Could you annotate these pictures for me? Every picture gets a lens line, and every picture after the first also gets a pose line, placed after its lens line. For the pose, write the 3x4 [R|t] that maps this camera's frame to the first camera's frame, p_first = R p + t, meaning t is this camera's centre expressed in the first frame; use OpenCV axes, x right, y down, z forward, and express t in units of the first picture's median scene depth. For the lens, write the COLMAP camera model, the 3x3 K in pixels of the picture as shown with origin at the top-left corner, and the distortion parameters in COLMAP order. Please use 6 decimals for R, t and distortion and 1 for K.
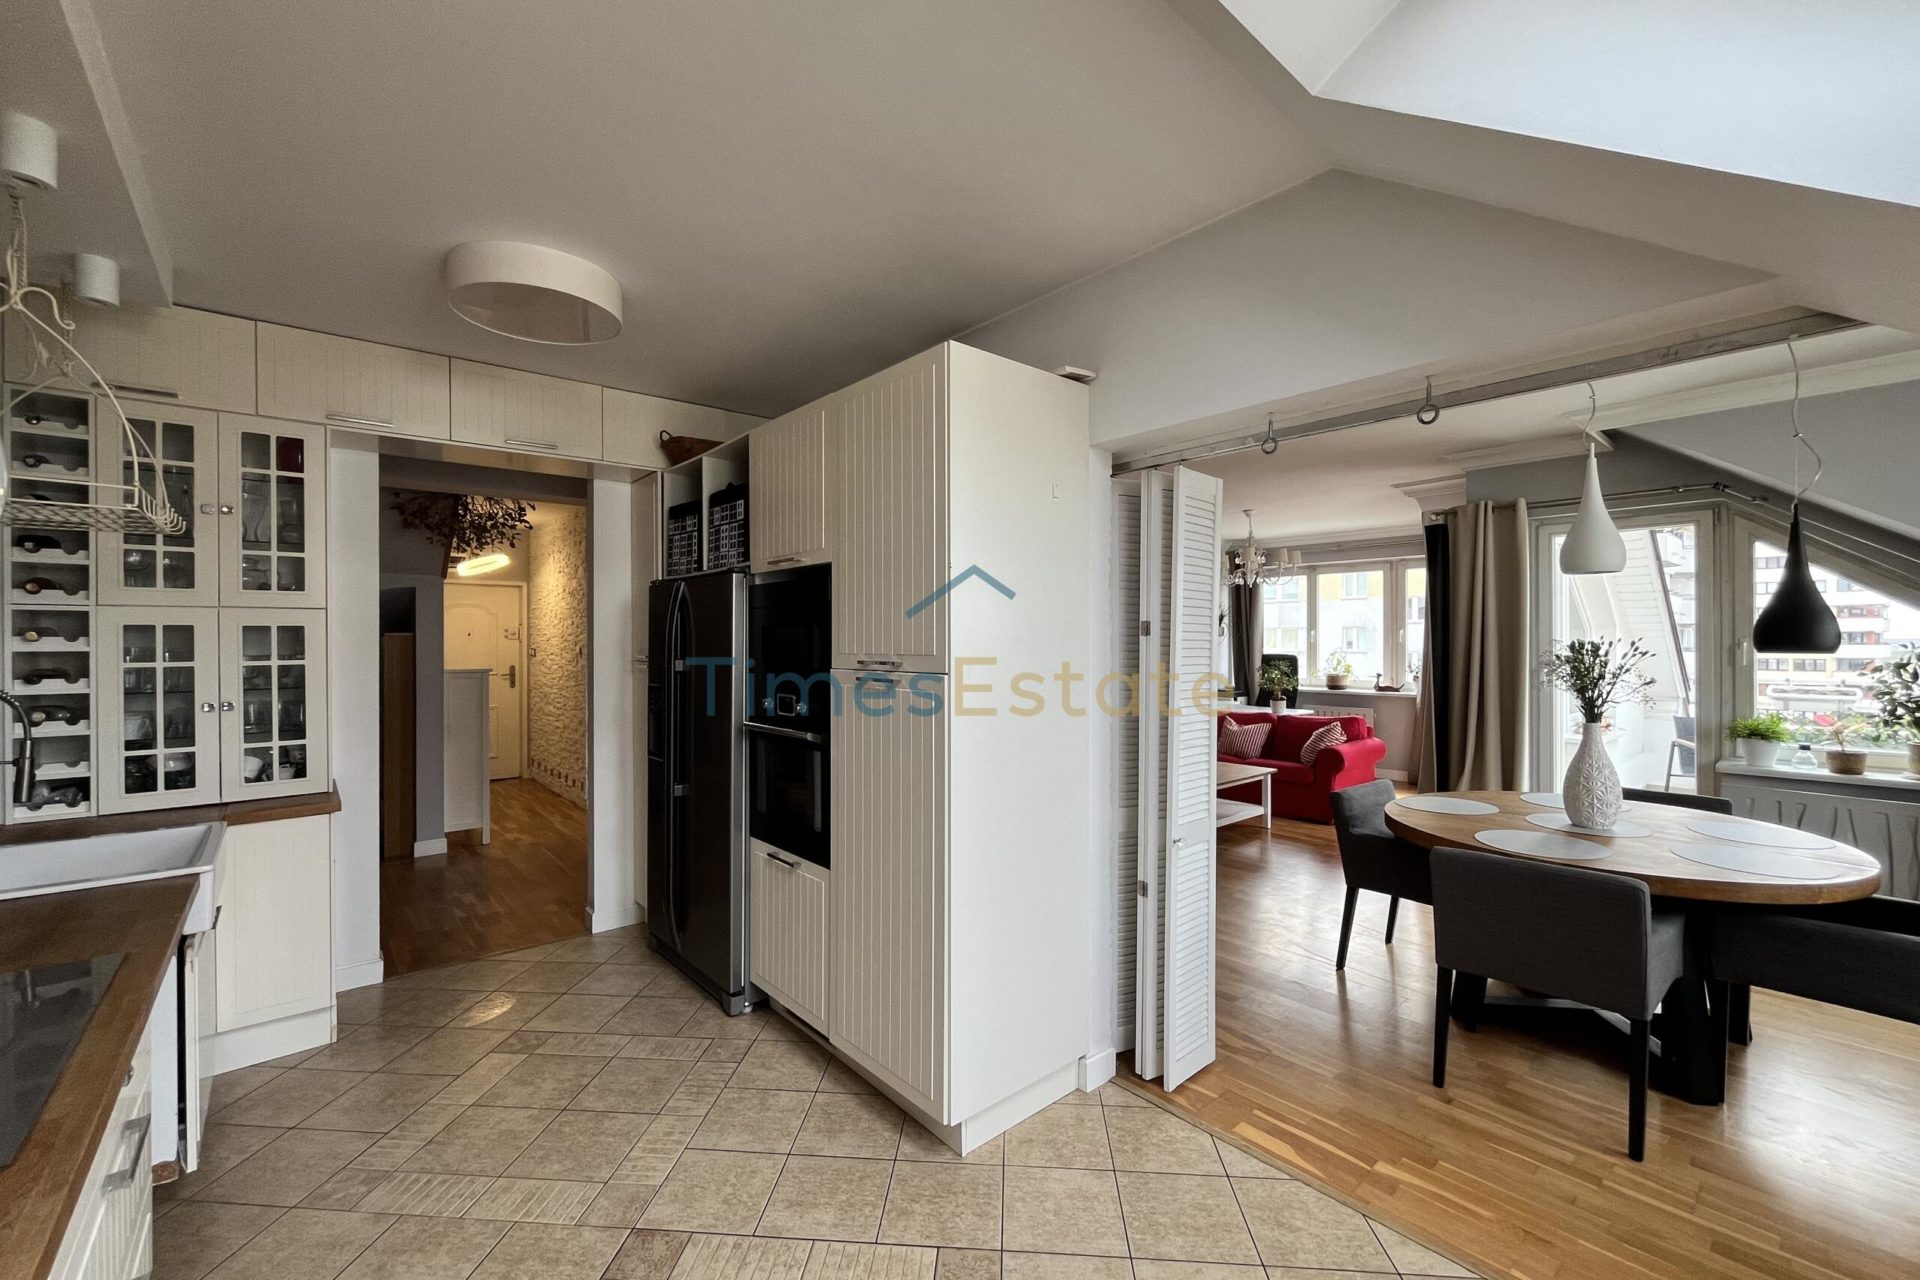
lens RADIAL K [[778.6, 0, 954.9], [0, 778.6, 640.8], [0, 0, 1]] dist [-0.001415, -0.000202]
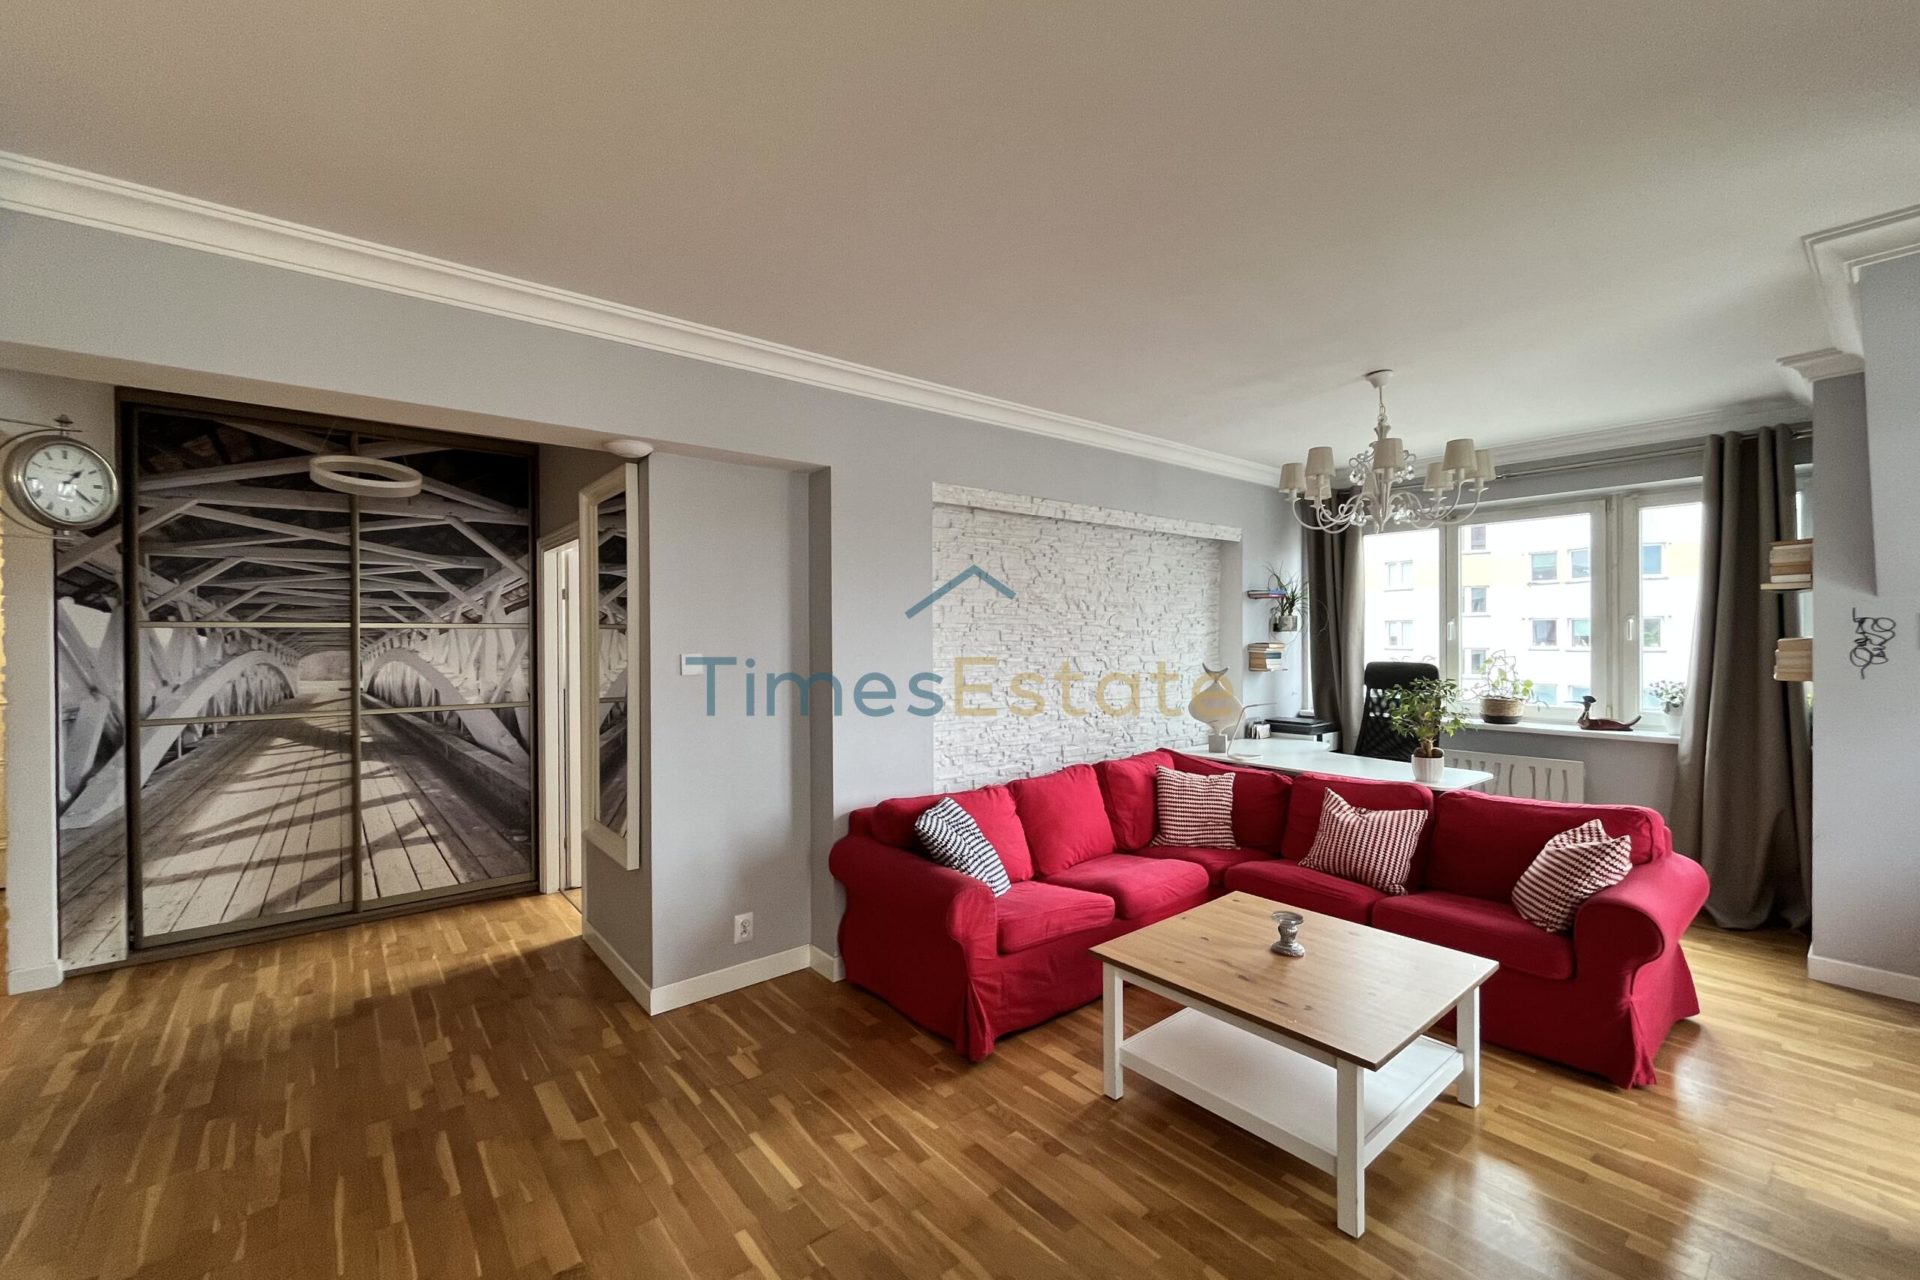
lens RADIAL K [[776.7, 0, 955.6], [0, 776.7, 640.9], [0, 0, 1]] dist [-0.002846, -0.000400]
pose [[0.999667, -0.004133, -0.025454, 0.277114], [0.004241, 0.999982, 0.004186, -0.005954], [0.025436, -0.004293, 0.999667, 1.129115]]
